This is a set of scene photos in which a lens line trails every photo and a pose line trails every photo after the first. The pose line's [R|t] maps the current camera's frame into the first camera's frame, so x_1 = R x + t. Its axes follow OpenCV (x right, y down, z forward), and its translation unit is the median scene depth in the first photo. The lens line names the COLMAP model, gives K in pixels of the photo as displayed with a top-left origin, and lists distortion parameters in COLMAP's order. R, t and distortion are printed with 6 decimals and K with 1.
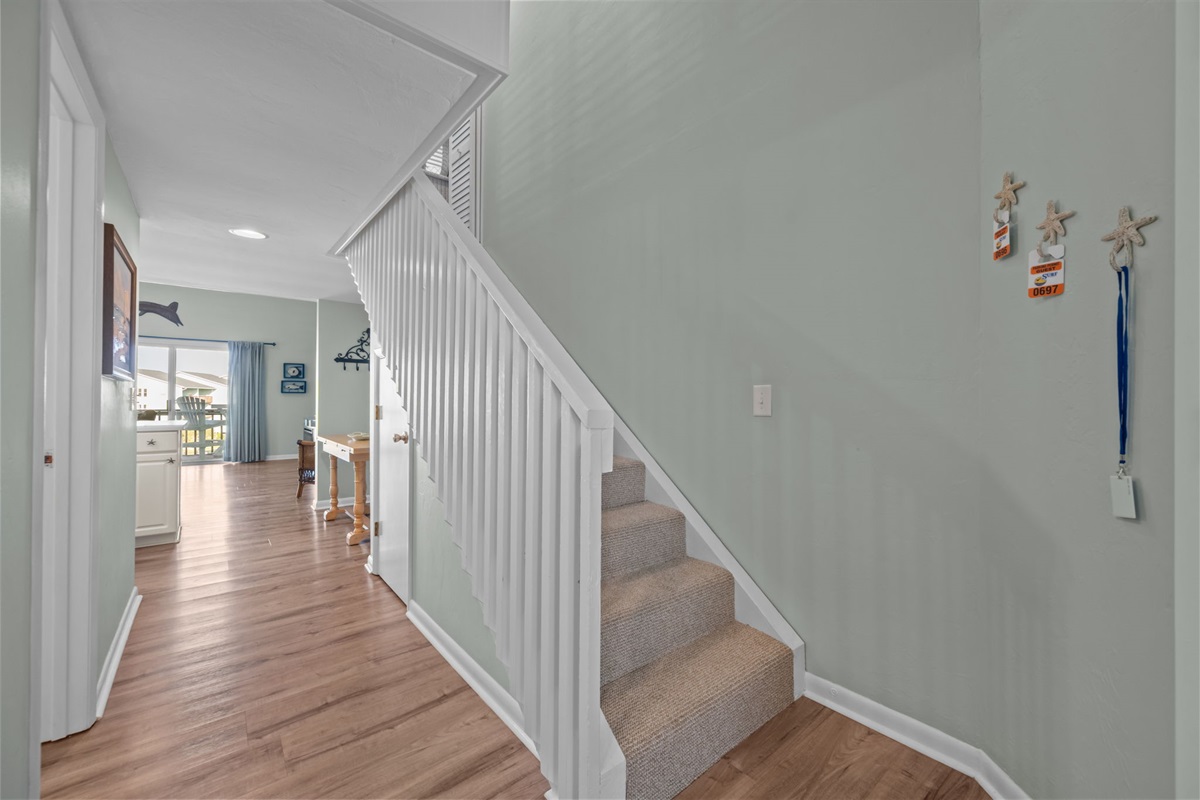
lens RADIAL K [[477.5, 0, 631.6], [0, 477.5, 398.5], [0, 0, 1]] dist [-0.000193, 0.000090]
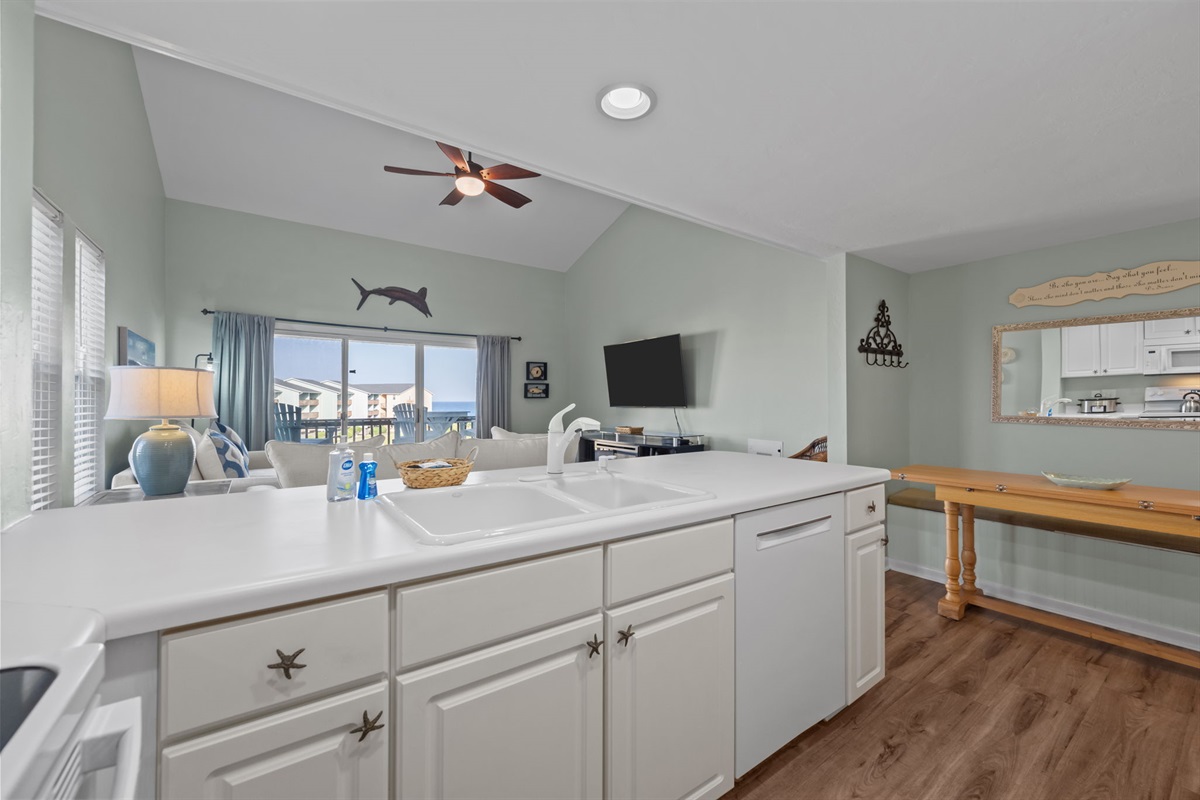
lens RADIAL K [[477.5, 0, 631.6], [0, 477.5, 398.5], [0, 0, 1]] dist [-0.000193, 0.000090]
pose [[0.997177, -0.010532, -0.074339, -0.481033], [0.010836, 0.999934, 0.003697, -0.012168], [0.074295, -0.004492, 0.997226, 0.194167]]
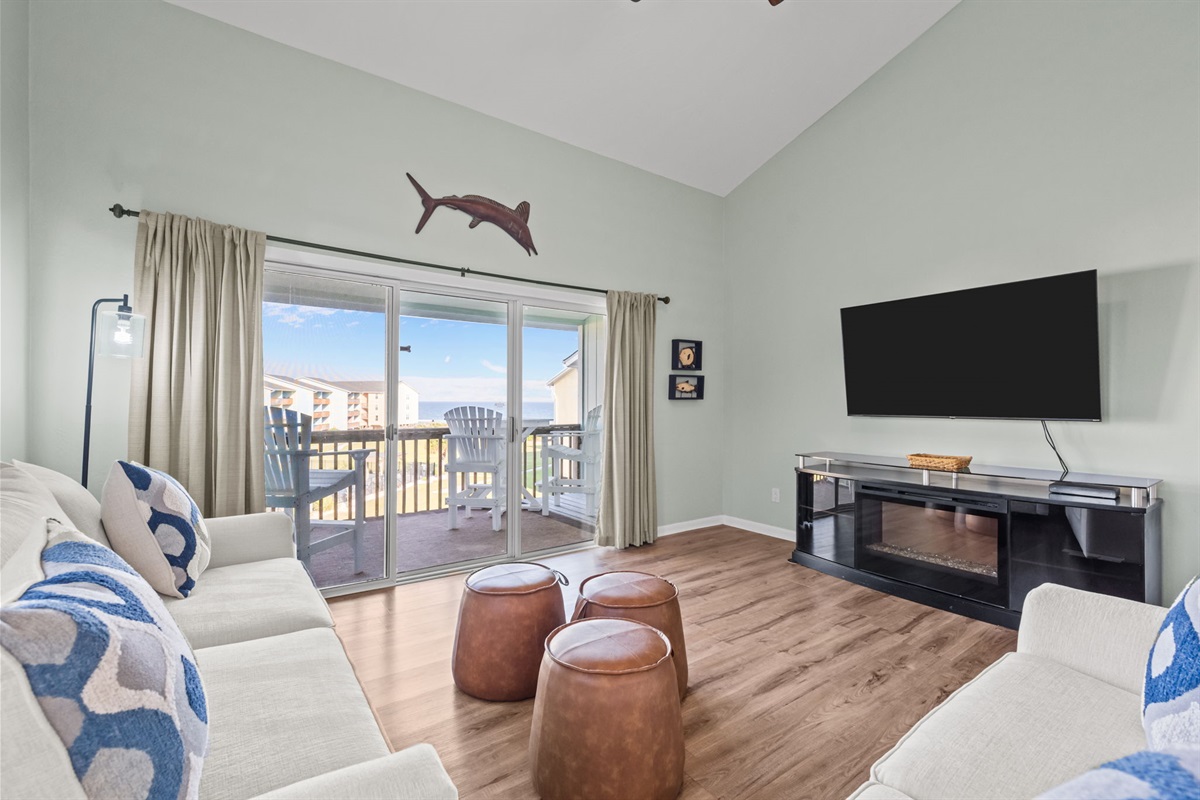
lens RADIAL K [[522.1, 0, 632.6], [0, 522.1, 401.7], [0, 0, 1]] dist [-0.000497, 0.000063]
pose [[0.997118, -0.004633, -0.075728, -0.717580], [0.005328, 0.999945, 0.008978, -0.014490], [0.075682, -0.009356, 0.997088, 0.449900]]
